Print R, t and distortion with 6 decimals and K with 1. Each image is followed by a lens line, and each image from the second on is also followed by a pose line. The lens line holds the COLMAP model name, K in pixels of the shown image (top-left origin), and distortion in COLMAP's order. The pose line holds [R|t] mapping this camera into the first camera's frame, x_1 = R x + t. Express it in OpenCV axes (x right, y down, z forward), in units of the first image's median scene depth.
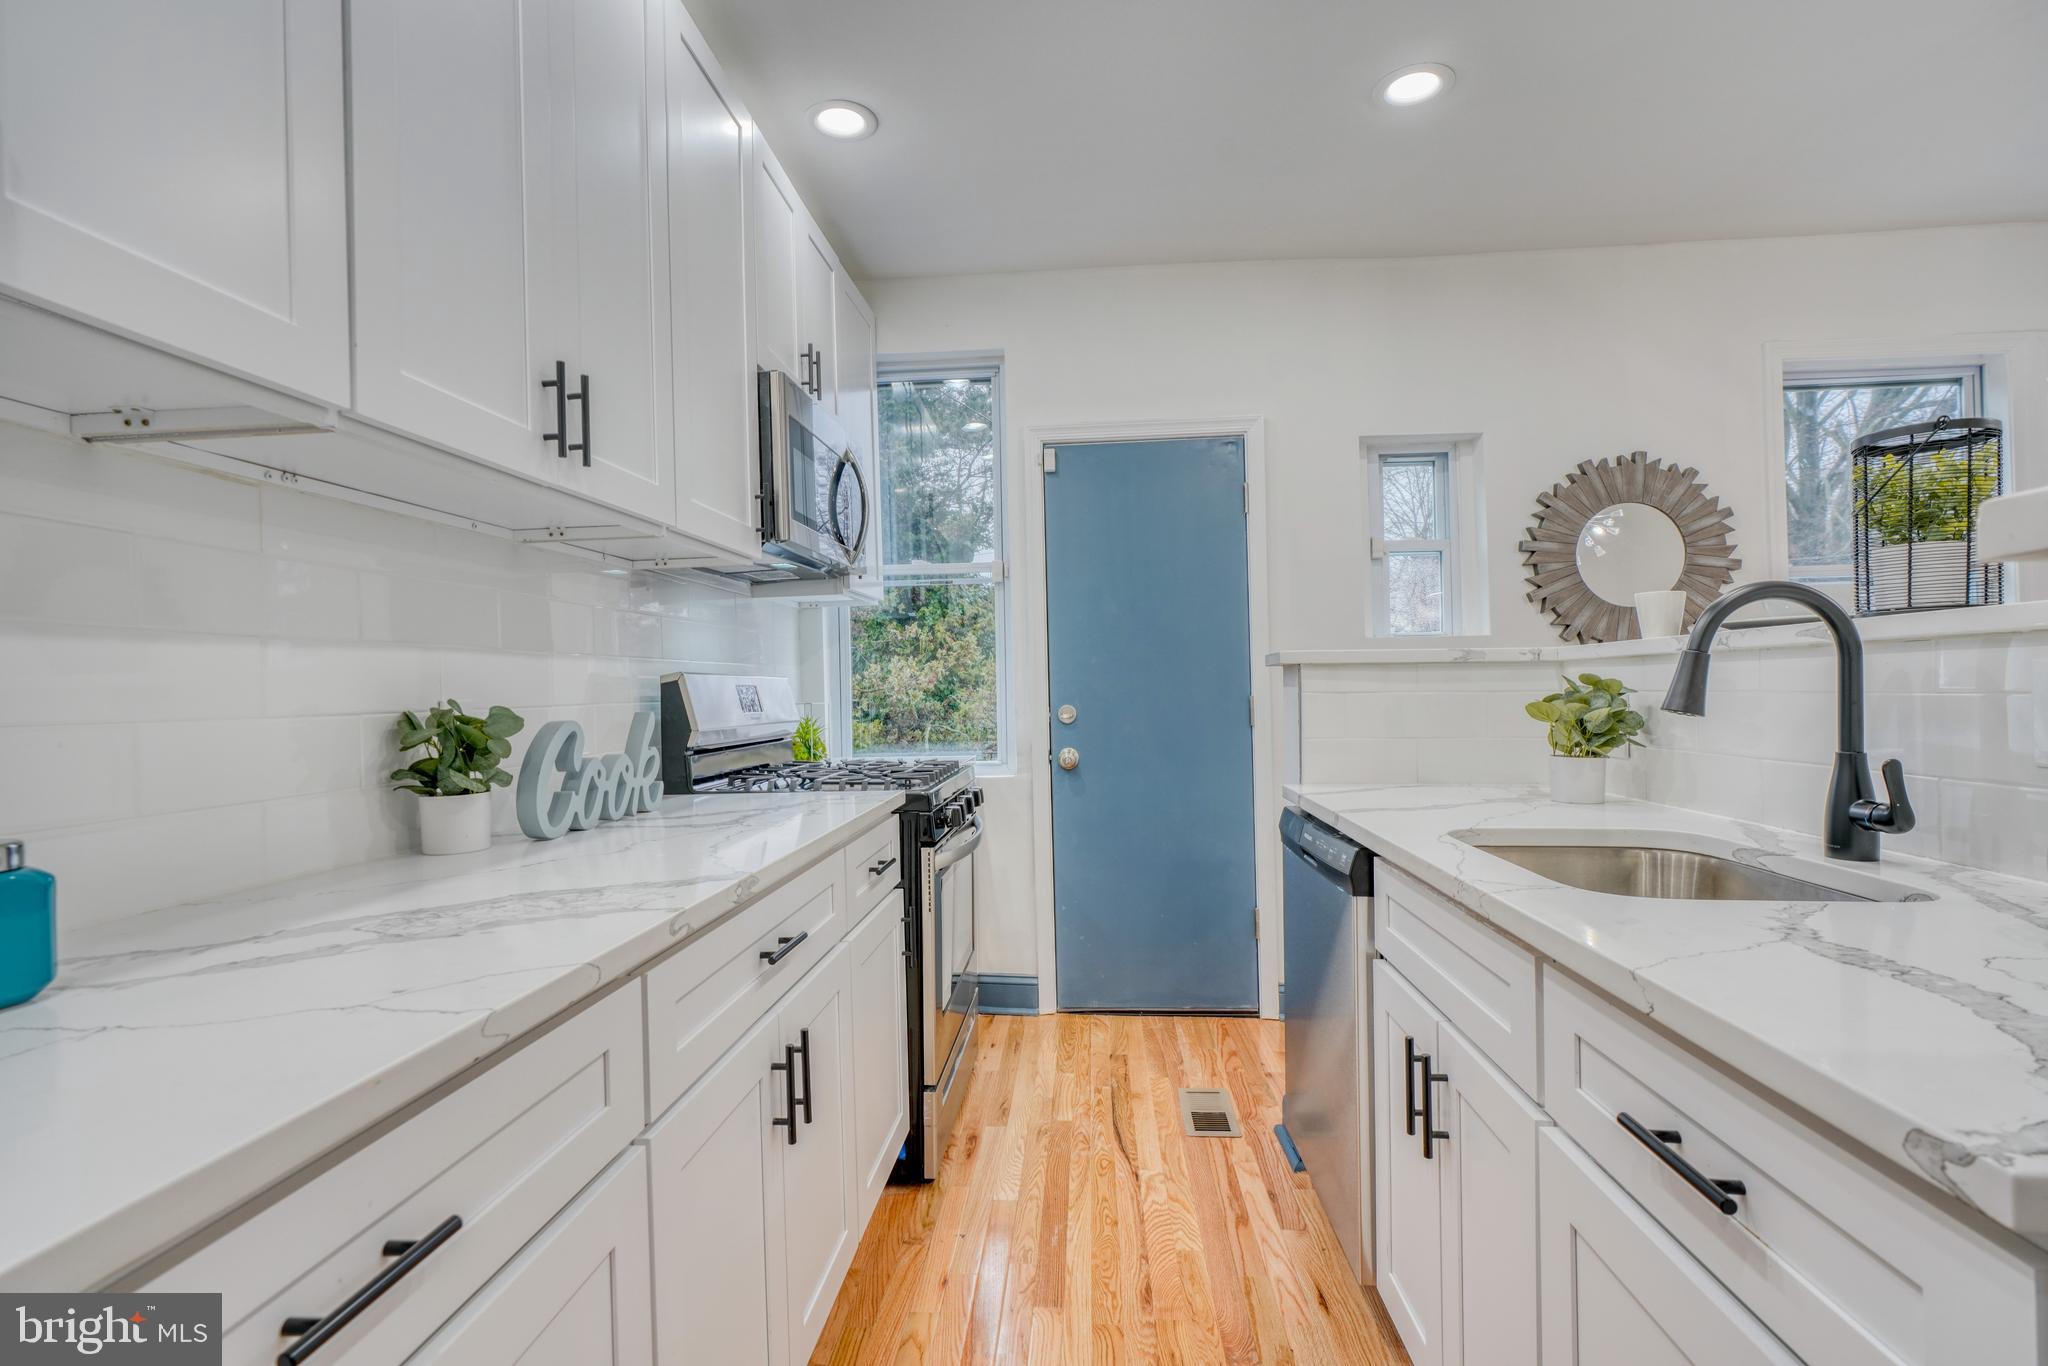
lens RADIAL K [[947.6, 0, 1010.5], [0, 947.6, 688.8], [0, 0, 1]] dist [0.001361, 0.000399]
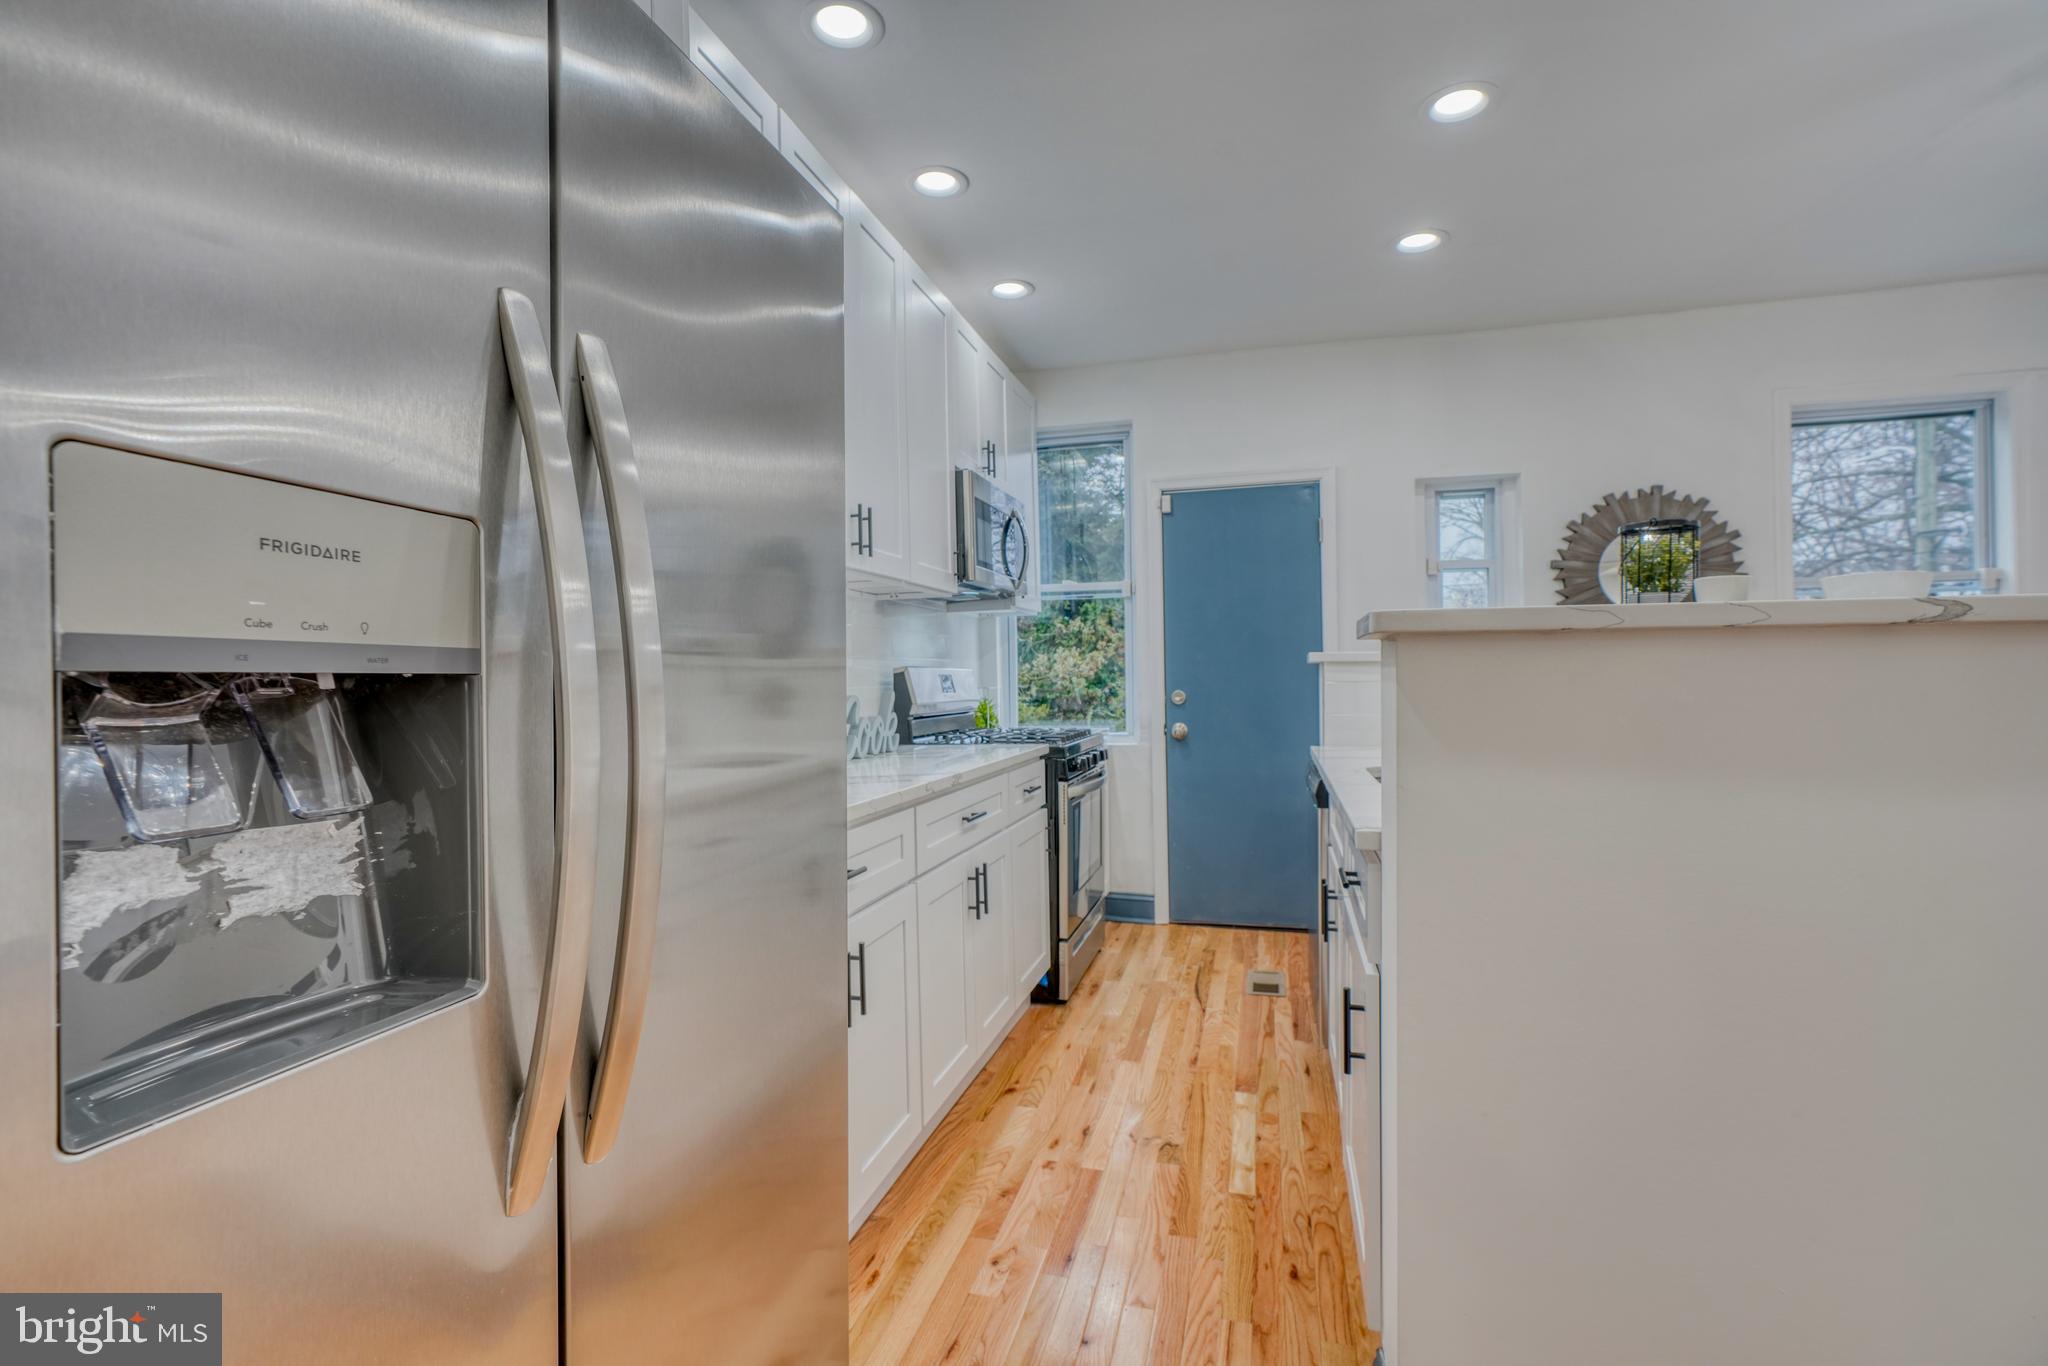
lens RADIAL K [[923.1, 0, 1009.0], [0, 923.1, 688.3], [0, 0, 1]] dist [-0.001656, -0.000129]
pose [[0.983413, 0.007414, -0.181230, 0.066989], [-0.005165, 0.999904, 0.012877, -0.001199], [0.181308, -0.011727, 0.983356, -0.332922]]
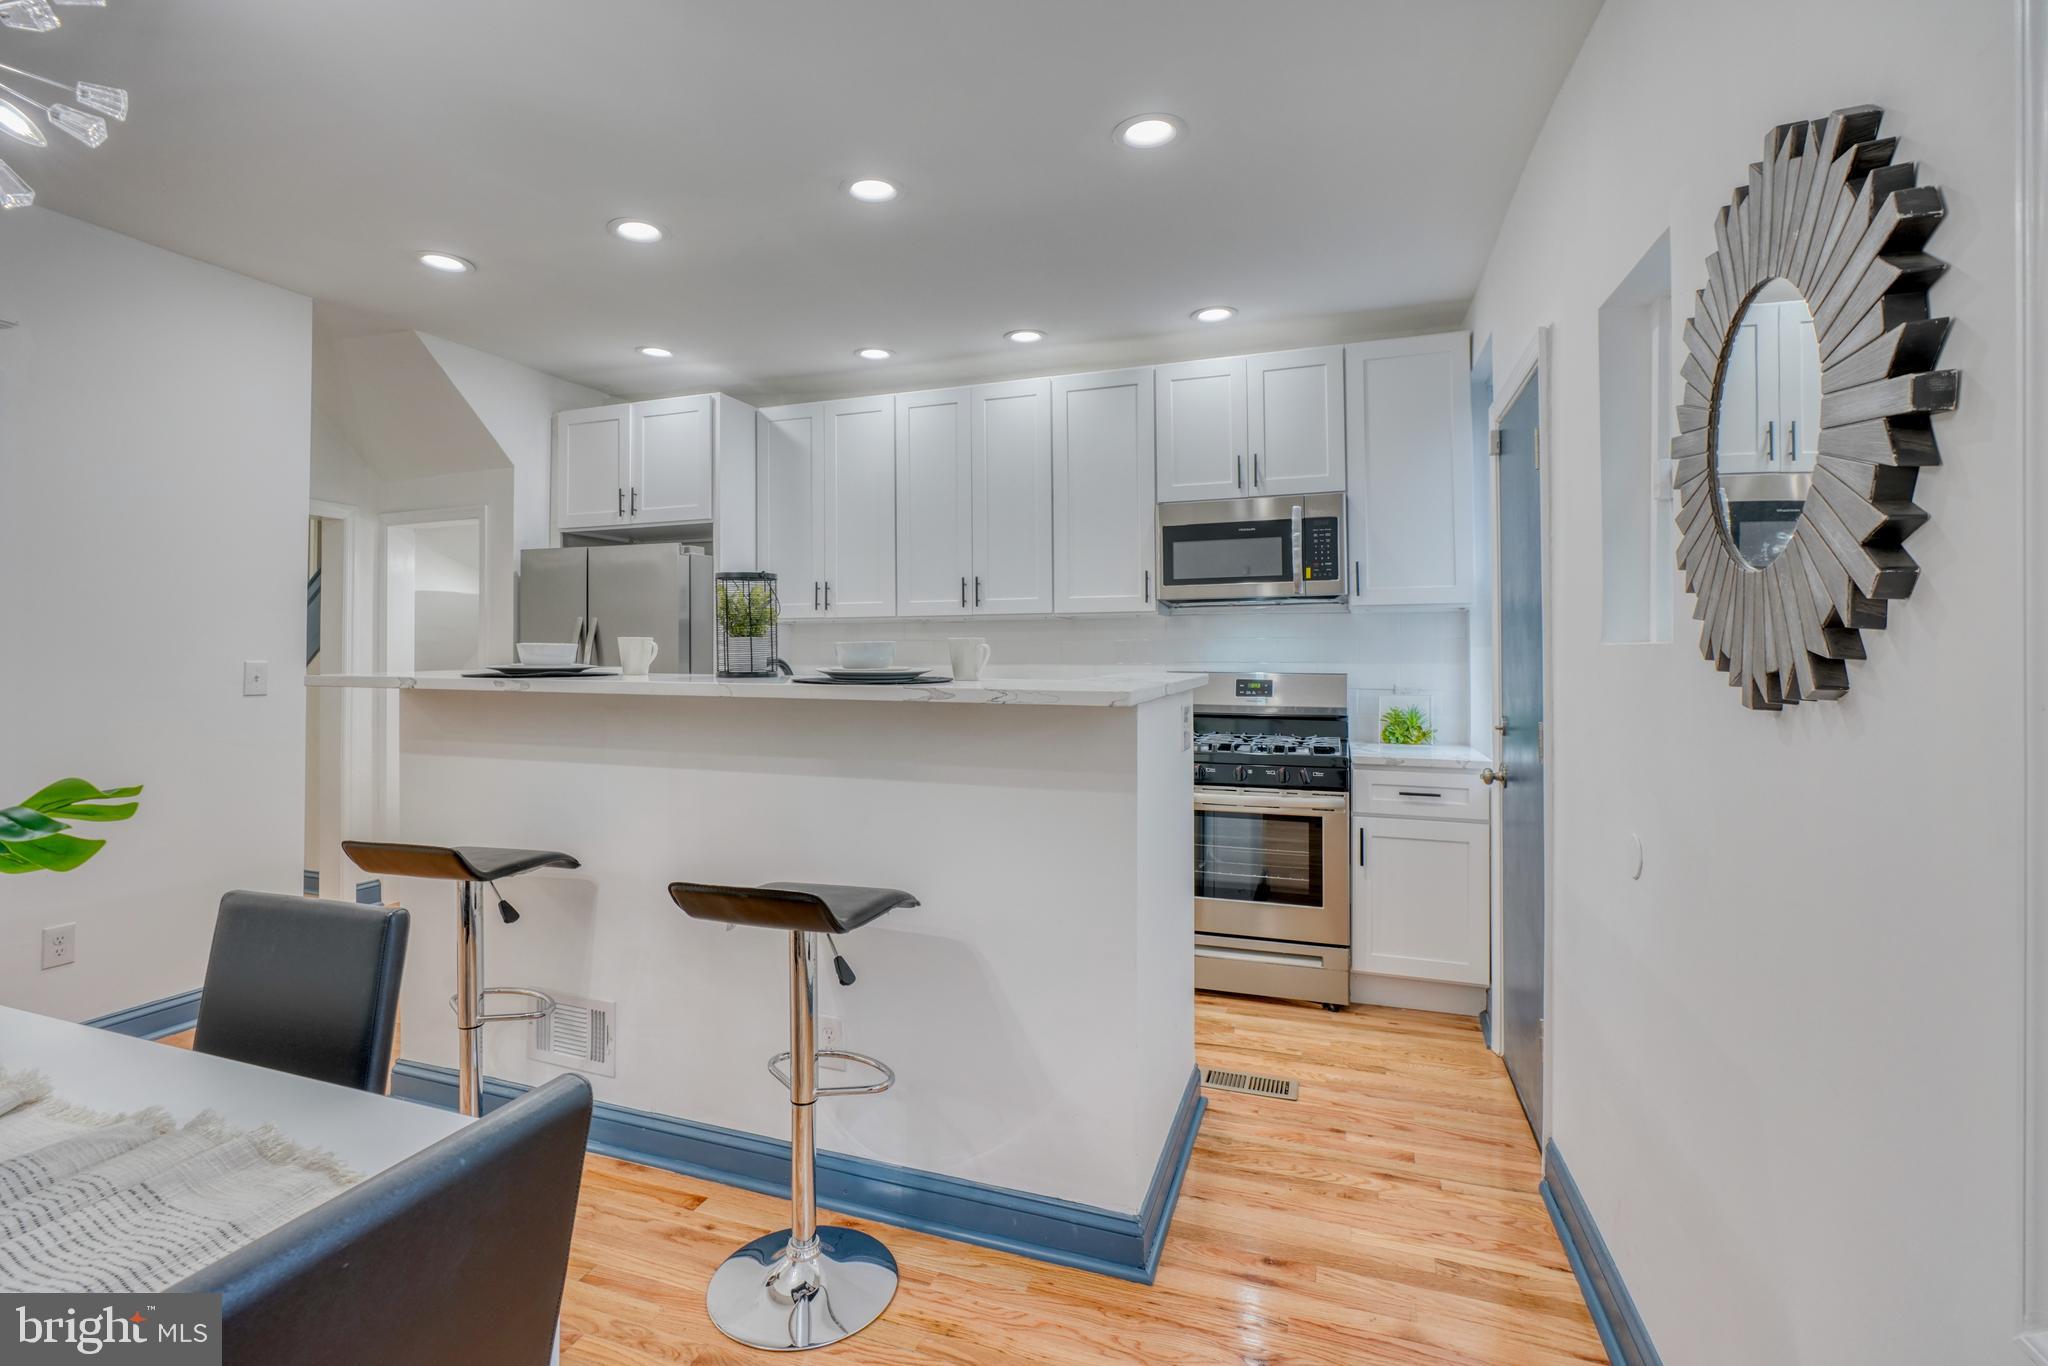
lens RADIAL K [[940.3, 0, 984.3], [0, 940.3, 667.6], [0, 0, 1]] dist [-0.001154, 0.000062]
pose [[-0.251393, 0.033774, -0.967296, 1.131822], [0.000433, 0.999395, 0.034782, -0.067208], [0.967885, 0.008325, -0.251256, 0.824612]]
